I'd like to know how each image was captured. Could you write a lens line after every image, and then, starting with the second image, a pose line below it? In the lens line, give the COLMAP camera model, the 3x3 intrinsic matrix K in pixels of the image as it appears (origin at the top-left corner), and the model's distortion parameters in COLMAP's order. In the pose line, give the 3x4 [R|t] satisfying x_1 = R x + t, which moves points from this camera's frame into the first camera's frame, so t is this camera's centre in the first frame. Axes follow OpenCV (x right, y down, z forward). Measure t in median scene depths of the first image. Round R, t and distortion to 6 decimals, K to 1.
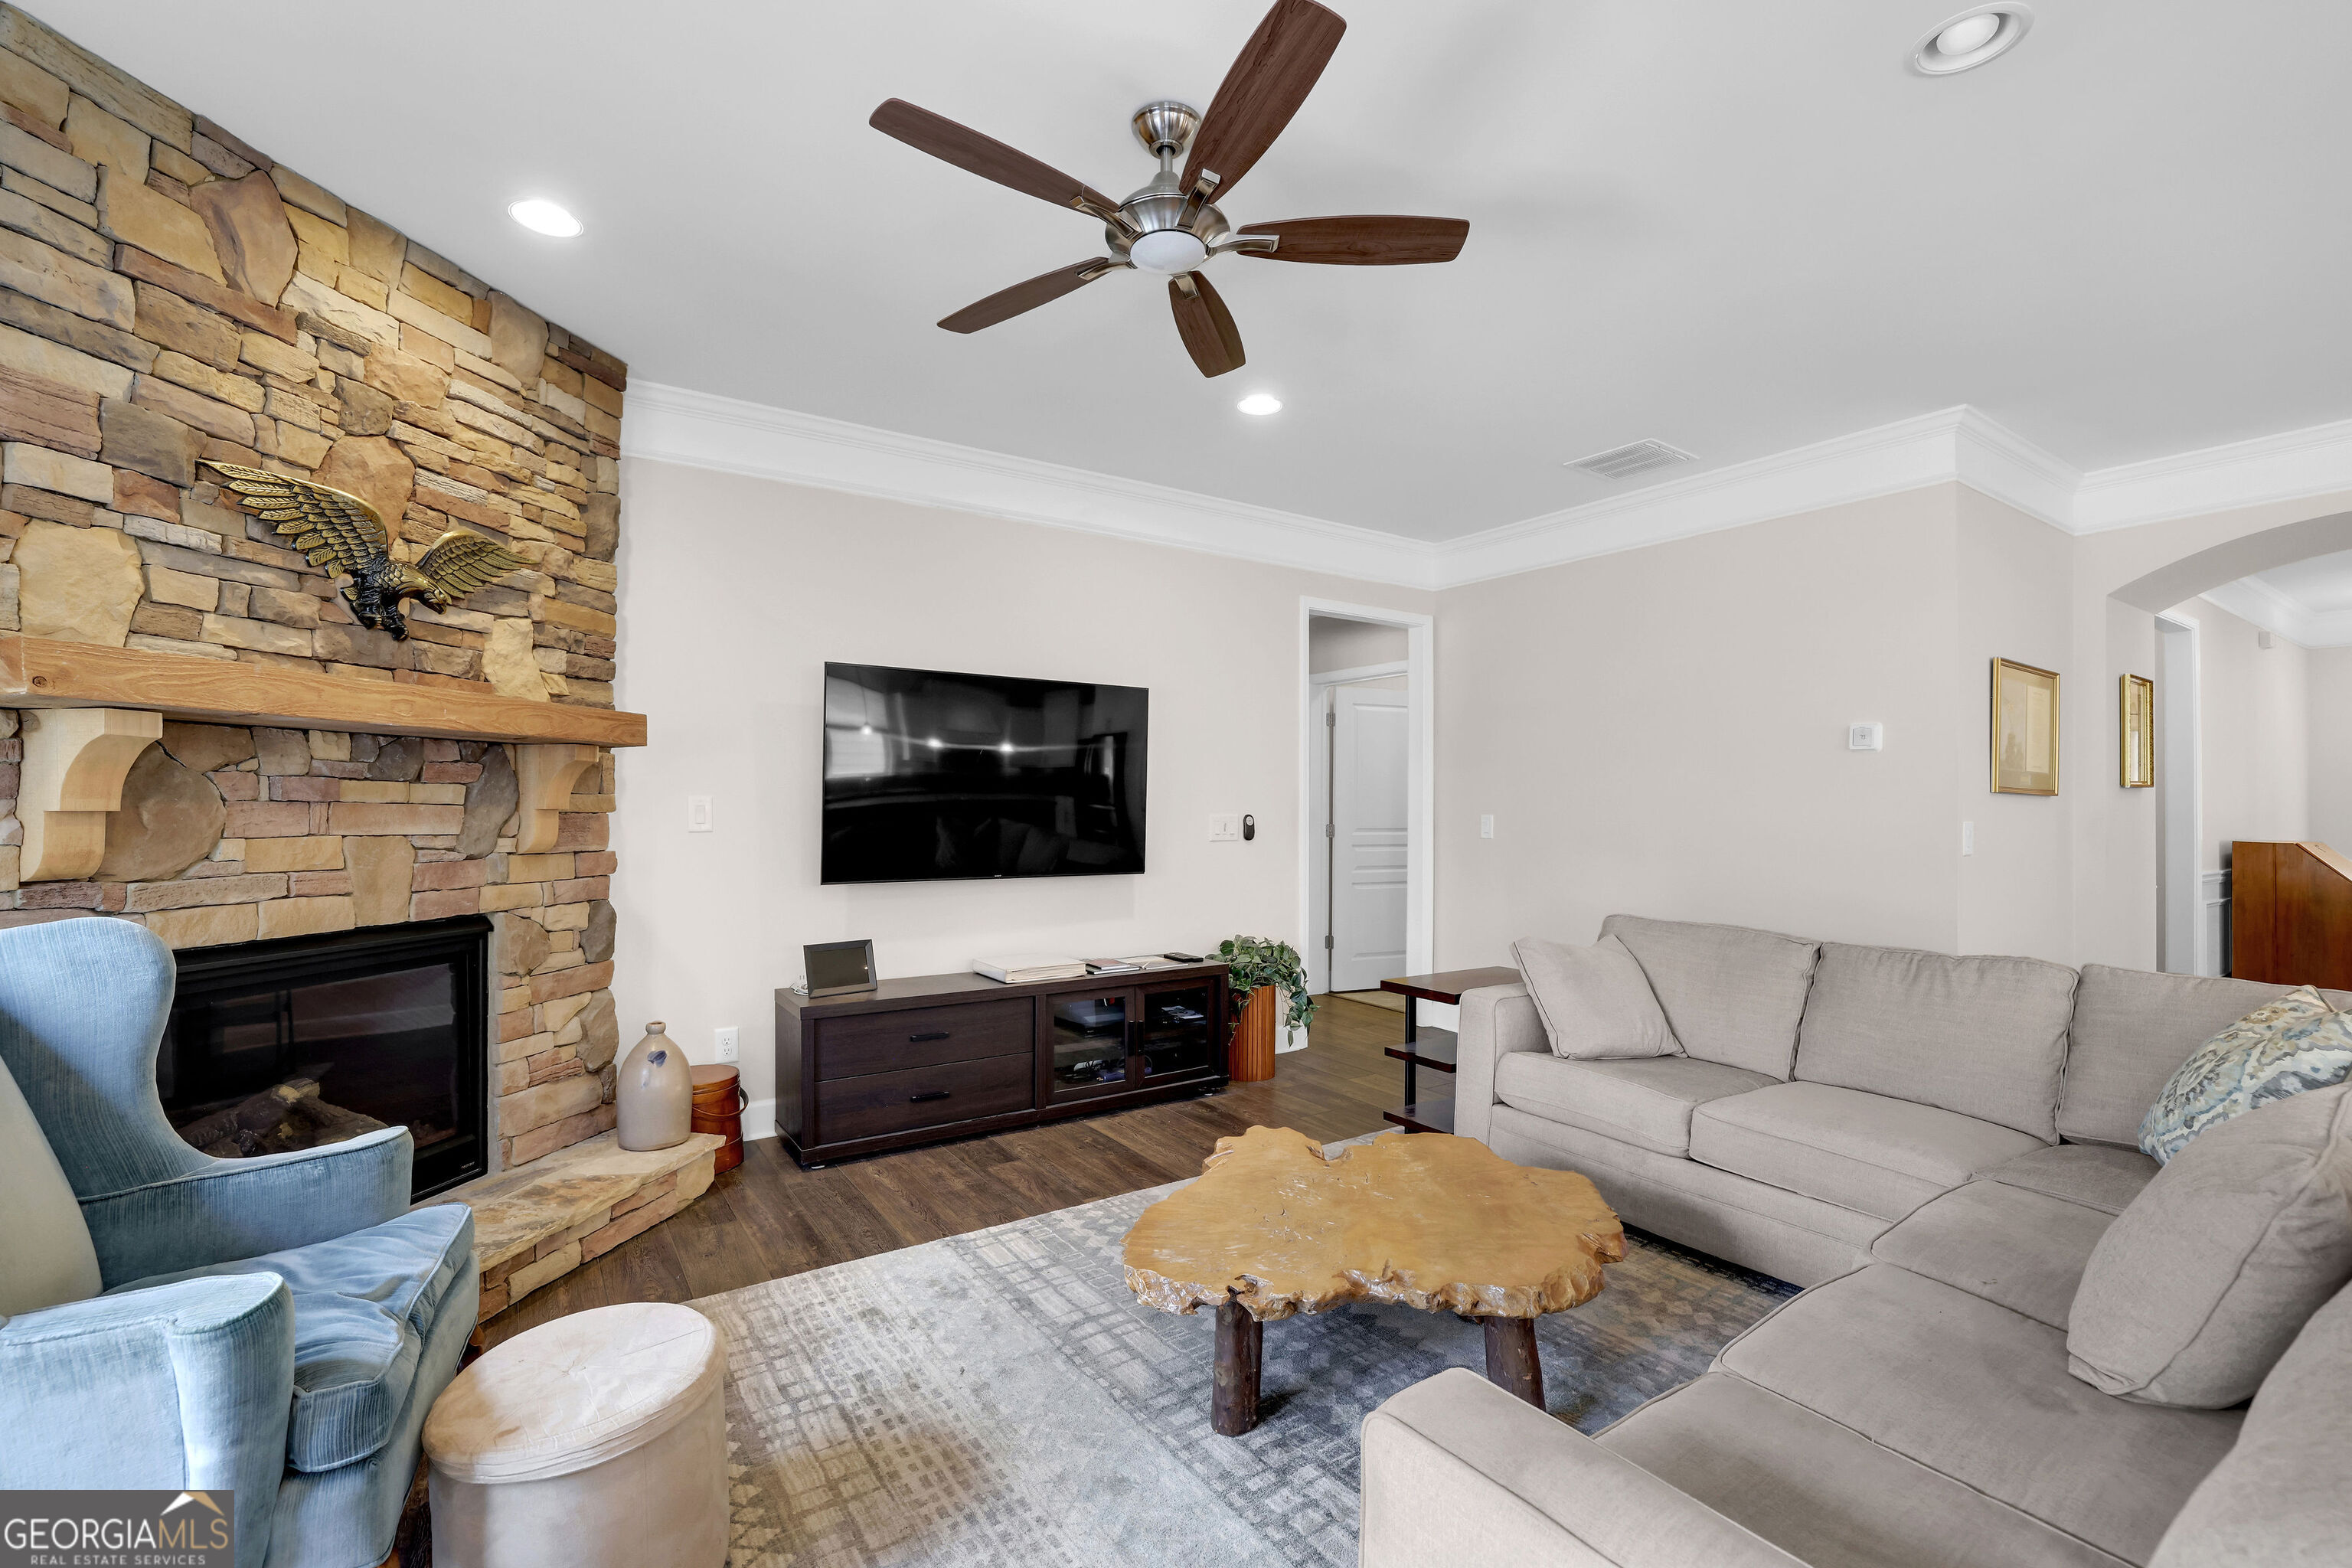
lens RADIAL K [[1019.1, 0, 1176.9], [0, 1019.1, 793.6], [0, 0, 1]] dist [-0.026796, 0.003635]
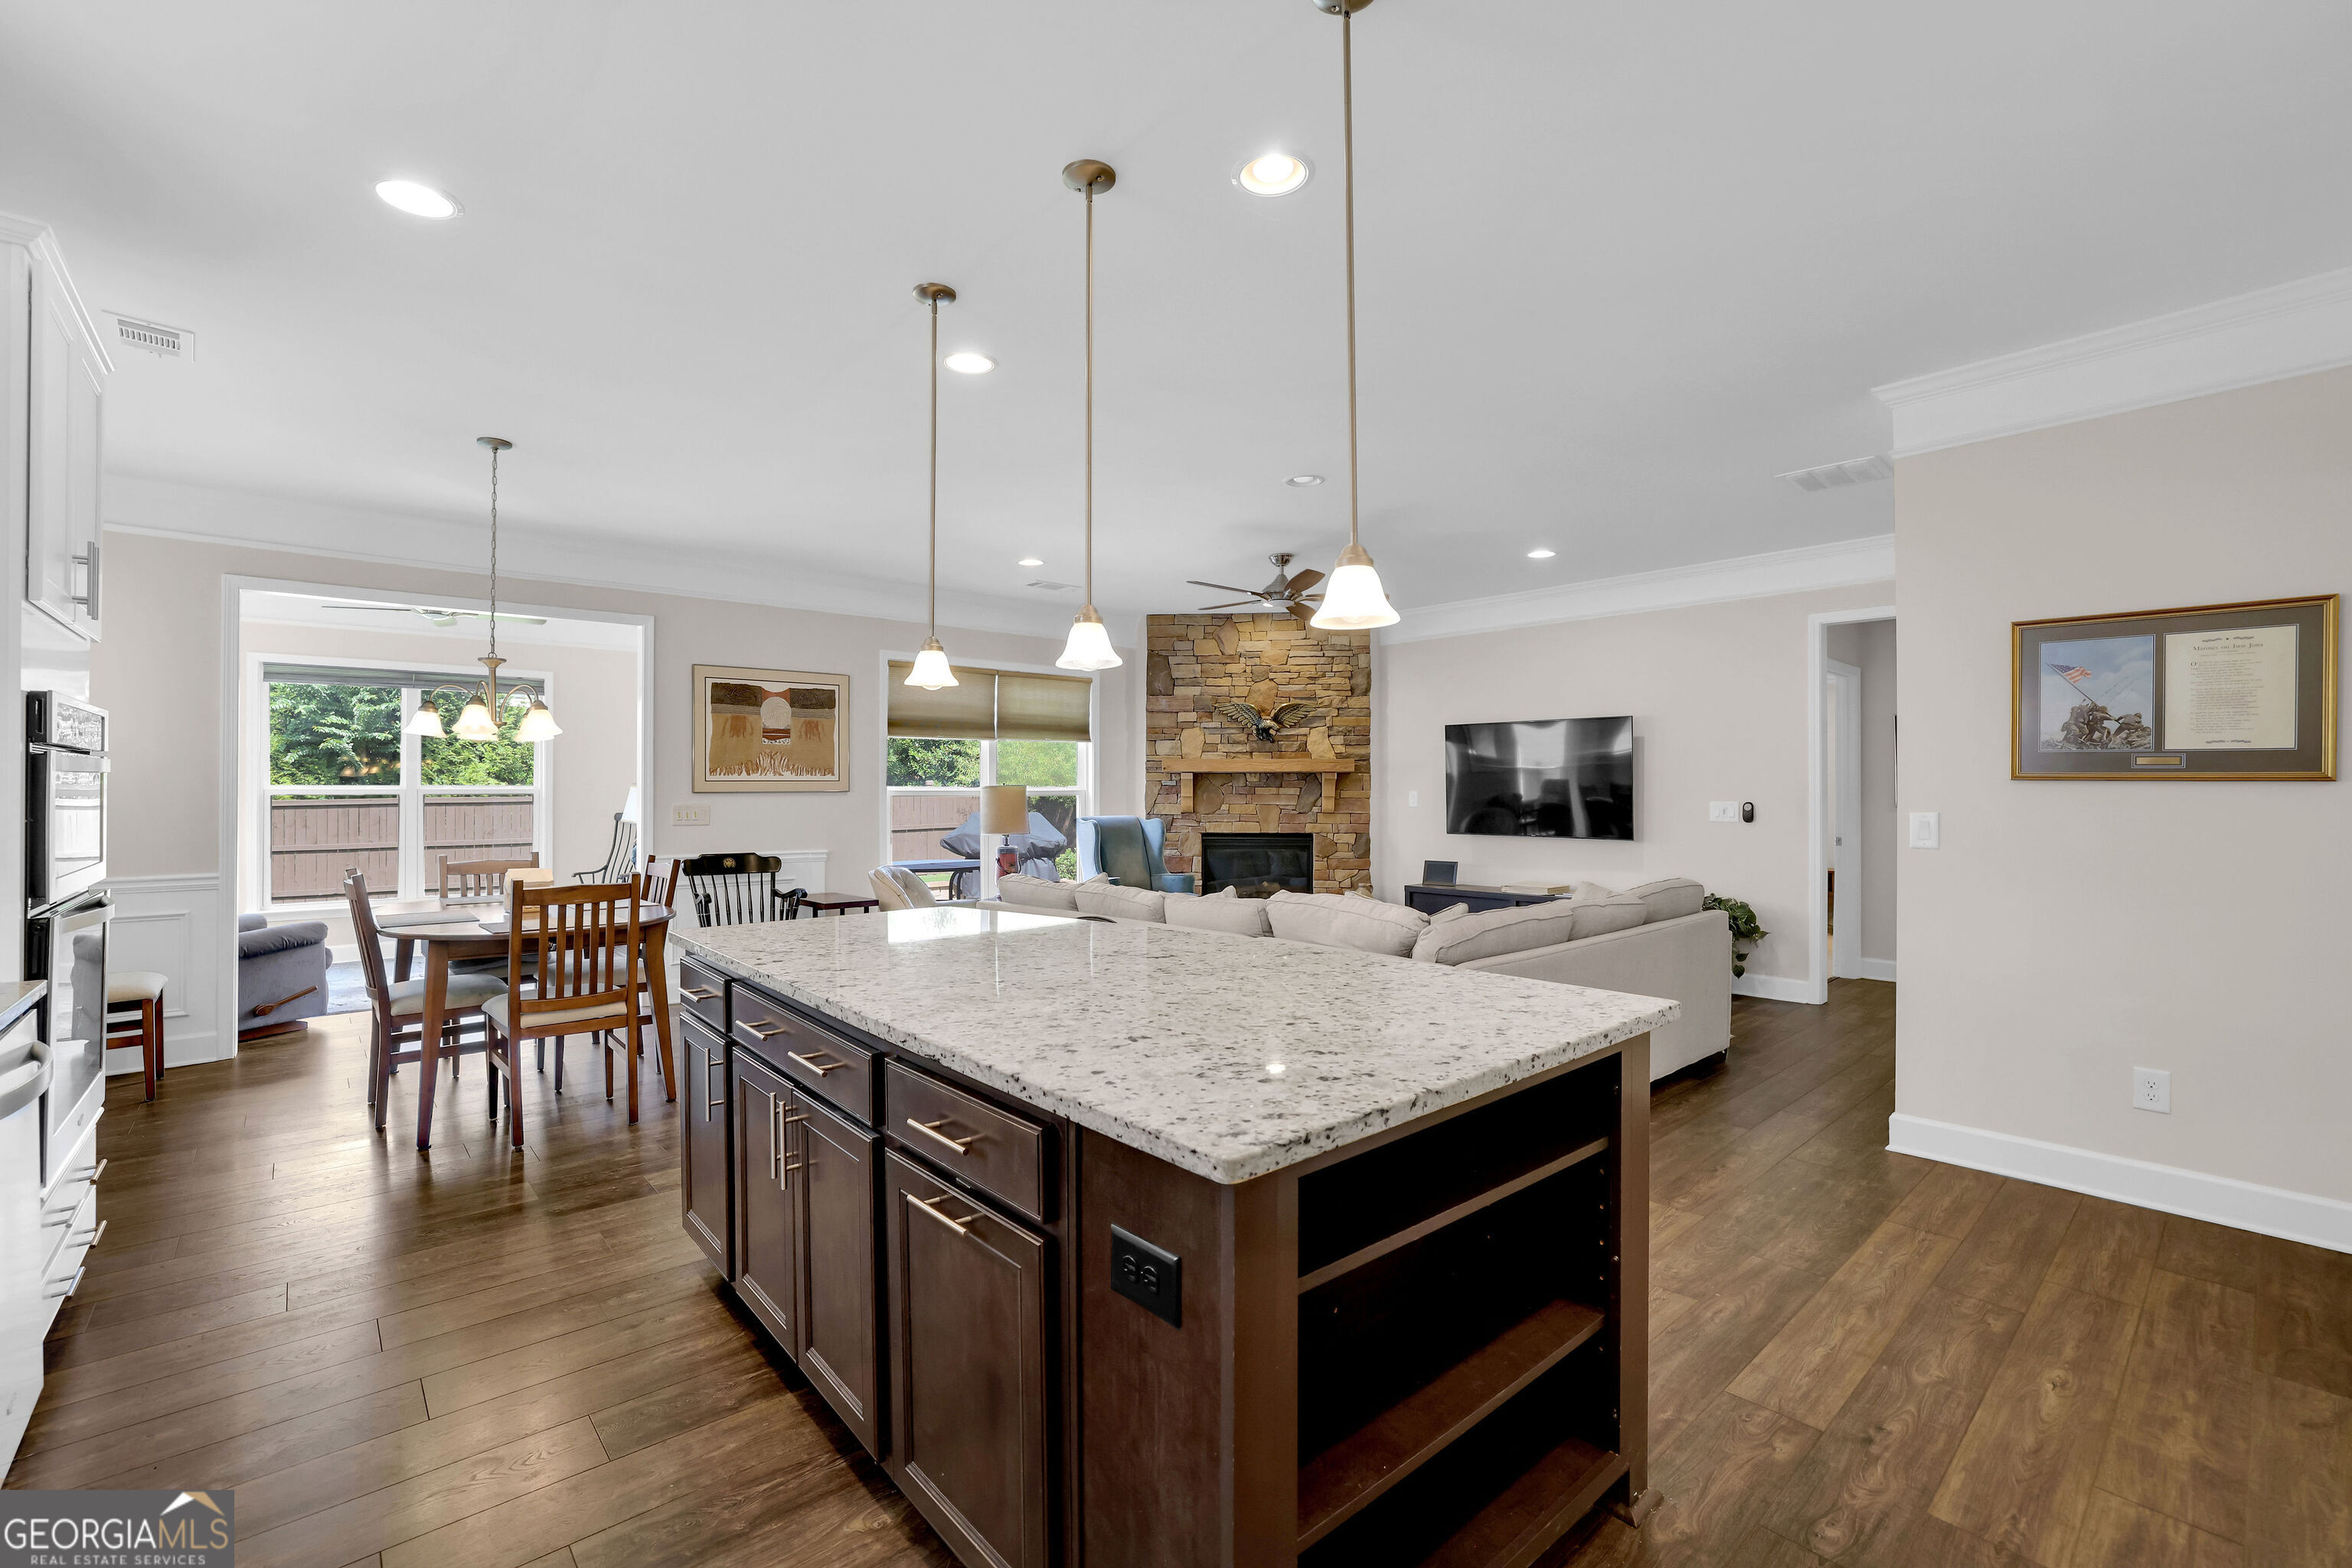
lens RADIAL K [[1019.1, 0, 1165.2], [0, 1019.1, 780.2], [0, 0, 1]] dist [-0.026796, 0.003635]
pose [[0.130300, -0.013749, -0.991379, 2.248307], [0.013453, 0.999836, -0.012098, -0.001370], [0.991383, -0.011761, 0.130464, 0.238776]]
